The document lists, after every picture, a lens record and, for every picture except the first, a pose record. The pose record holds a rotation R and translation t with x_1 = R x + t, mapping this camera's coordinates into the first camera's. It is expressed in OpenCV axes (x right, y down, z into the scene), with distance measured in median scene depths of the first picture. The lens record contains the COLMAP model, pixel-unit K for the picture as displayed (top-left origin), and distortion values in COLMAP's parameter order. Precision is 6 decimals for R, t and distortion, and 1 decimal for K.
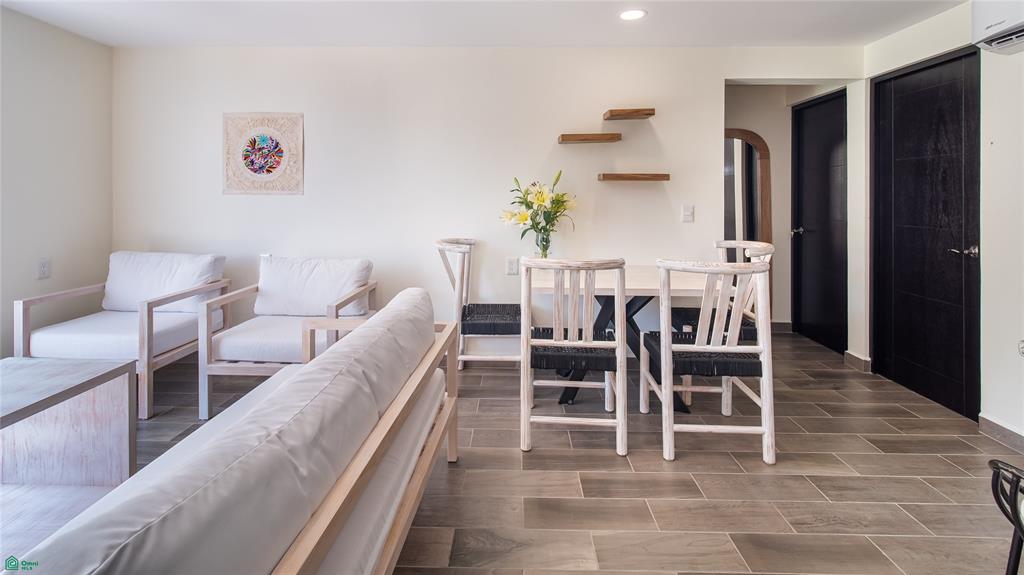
lens RADIAL K [[460.7, 0, 510.8], [0, 460.7, 197.2], [0, 0, 1]] dist [-0.001298, -0.000378]
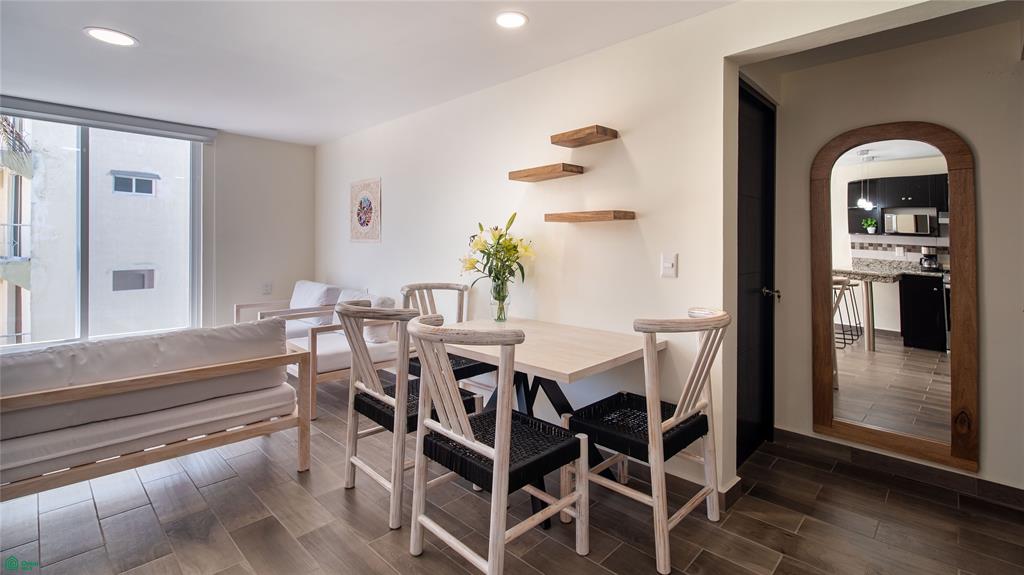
lens RADIAL K [[463.2, 0, 523.7], [0, 463.2, 246.9], [0, 0, 1]] dist [-0.000202, -0.000186]
pose [[0.737645, -0.002600, -0.675184, 0.687768], [0.002075, 0.999997, -0.001584, 0.009910], [0.675186, -0.000233, 0.737648, 0.333028]]
